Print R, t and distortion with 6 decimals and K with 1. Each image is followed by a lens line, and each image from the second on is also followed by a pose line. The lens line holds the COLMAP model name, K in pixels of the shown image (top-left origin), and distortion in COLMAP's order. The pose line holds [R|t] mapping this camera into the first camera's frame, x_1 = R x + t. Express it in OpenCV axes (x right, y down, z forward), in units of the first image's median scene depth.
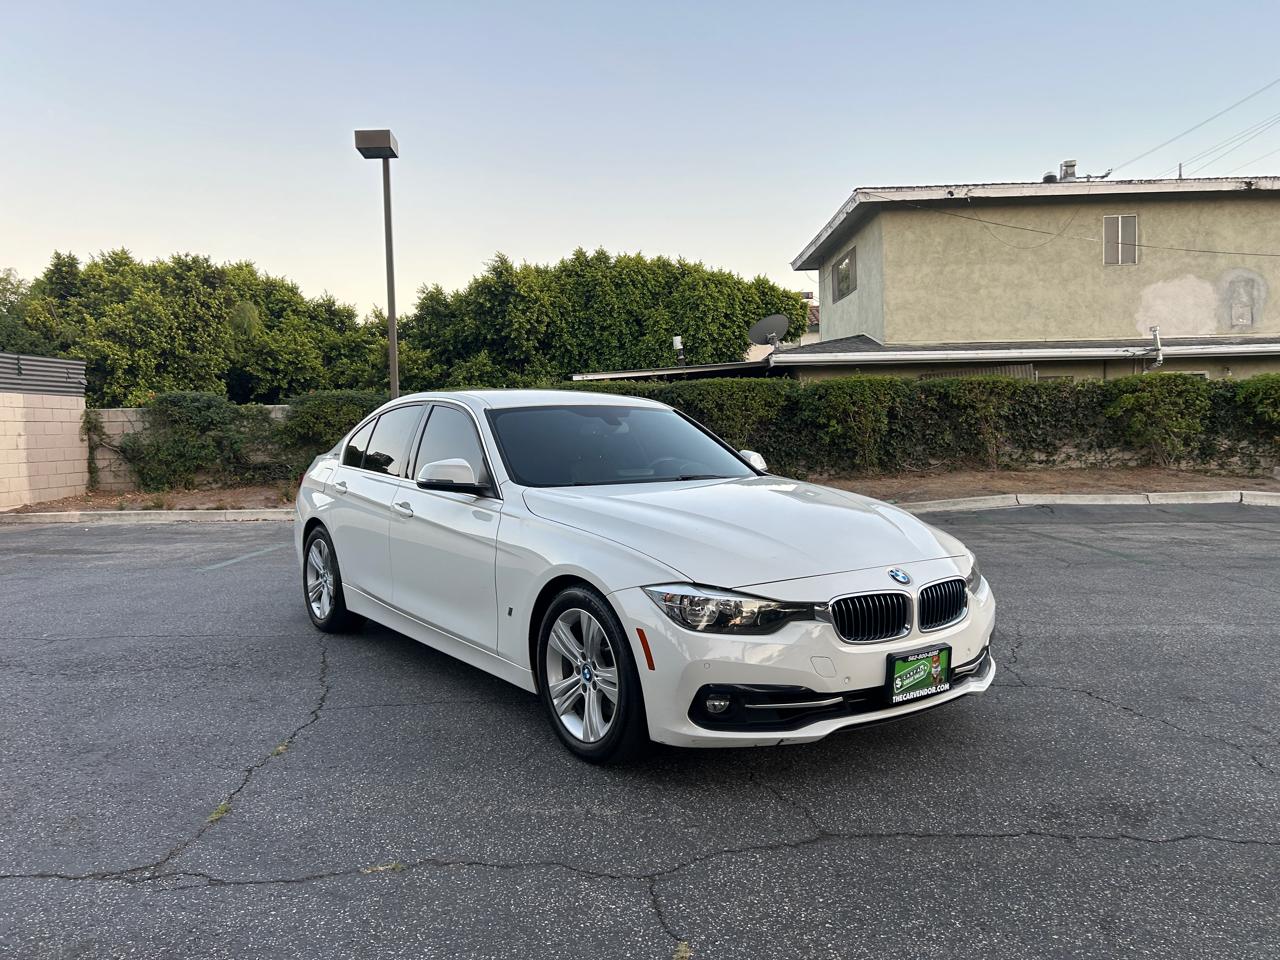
lens RADIAL K [[958.0, 0, 635.8], [0, 958.0, 477.8], [0, 0, 1]] dist [0.053784, -0.060869]
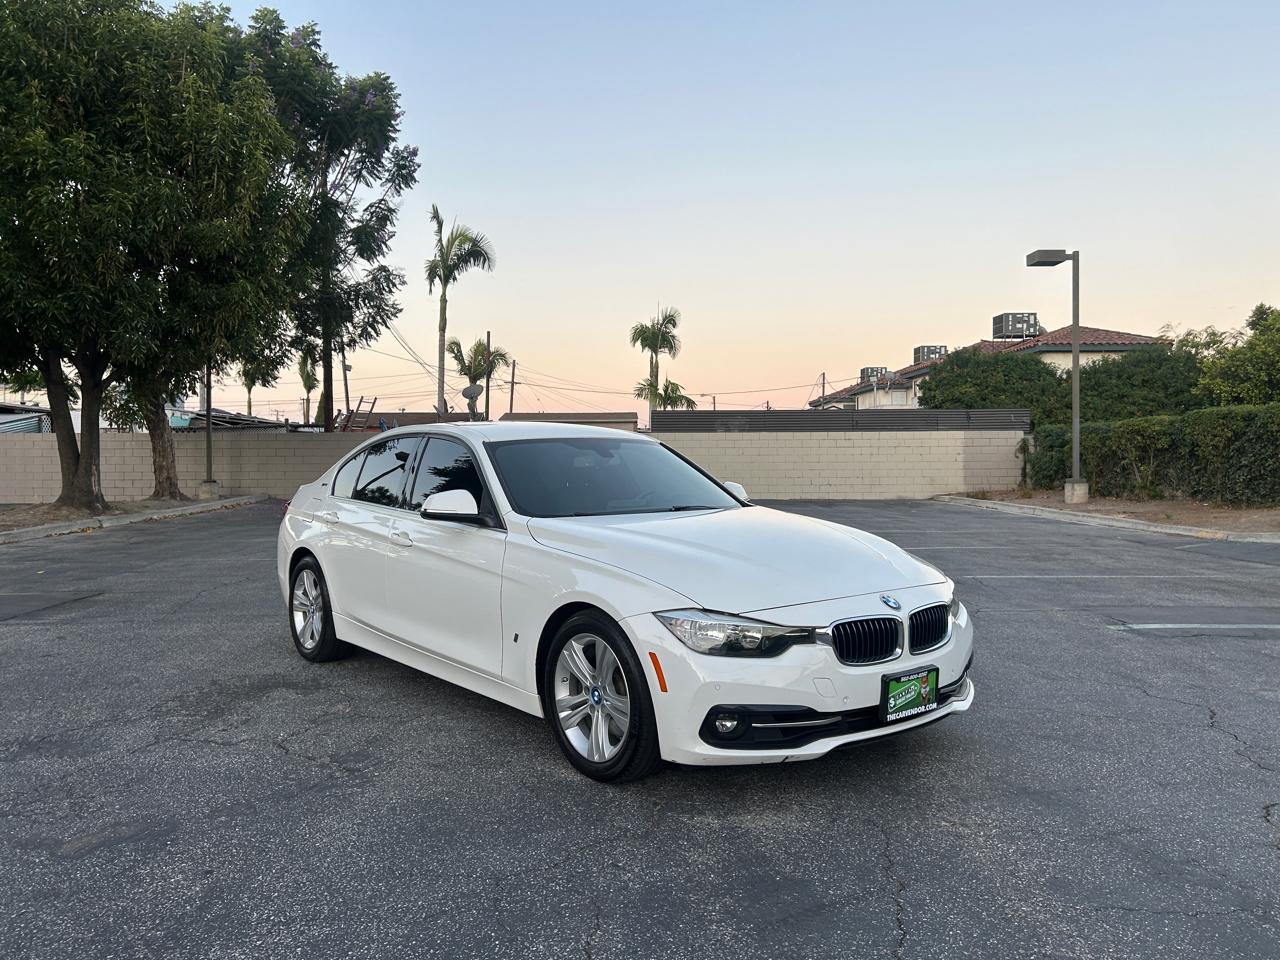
lens RADIAL K [[958.0, 0, 640.8], [0, 958.0, 480.7], [0, 0, 1]] dist [0.053784, -0.060869]
pose [[0.029502, 0.035353, -0.998939, 0.954419], [-0.042649, 0.998509, 0.034078, -0.024313], [0.998654, 0.041598, 0.030966, 0.275750]]
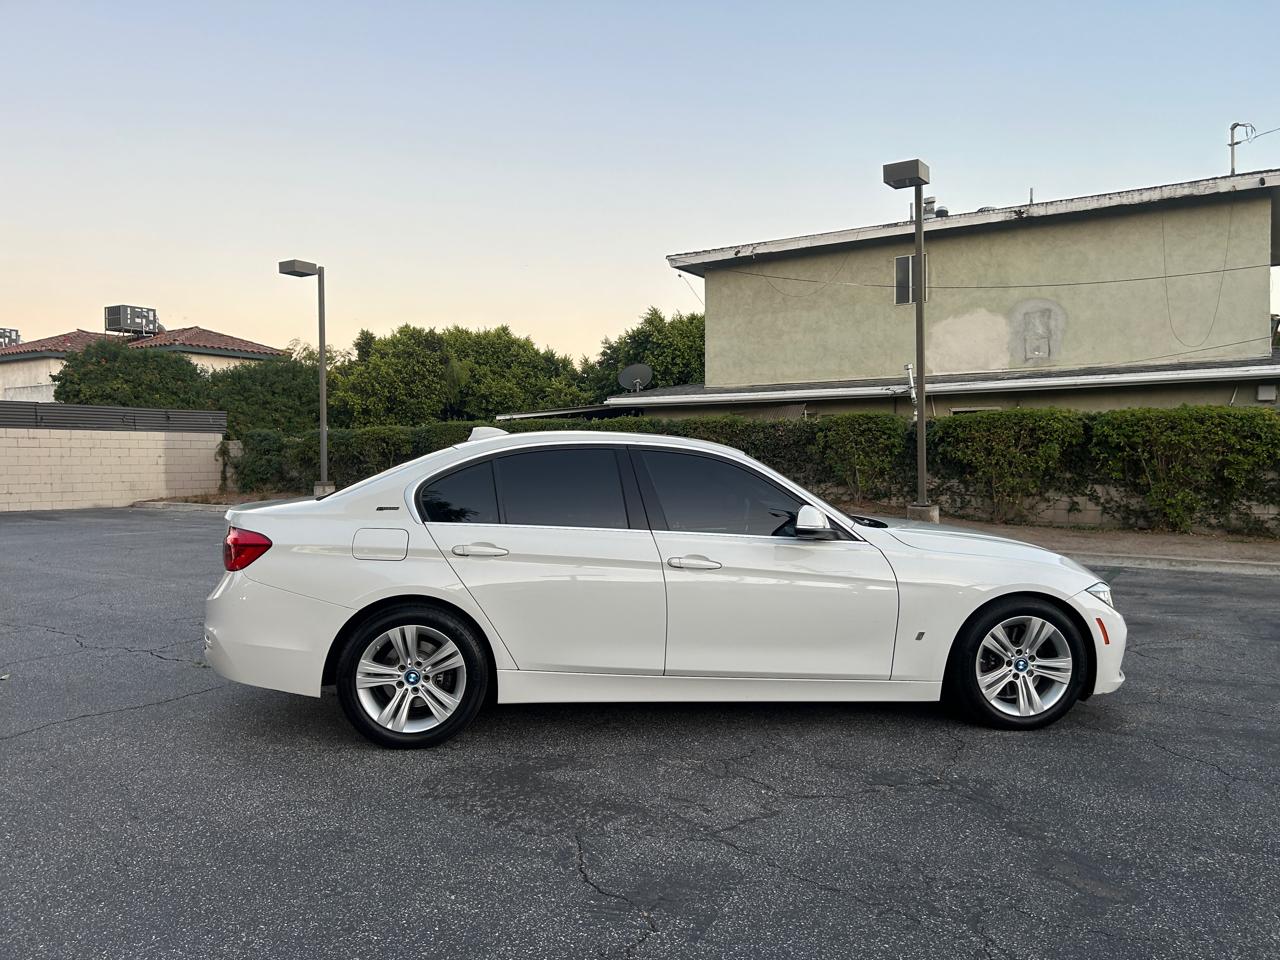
lens RADIAL K [[958.0, 0, 639.3], [0, 958.0, 483.2], [0, 0, 1]] dist [0.053784, -0.060869]
pose [[0.849841, 0.028249, -0.526282, 0.795933], [-0.037790, 0.999258, -0.007387, -0.013658], [0.525683, 0.026166, 0.850278, -0.004303]]
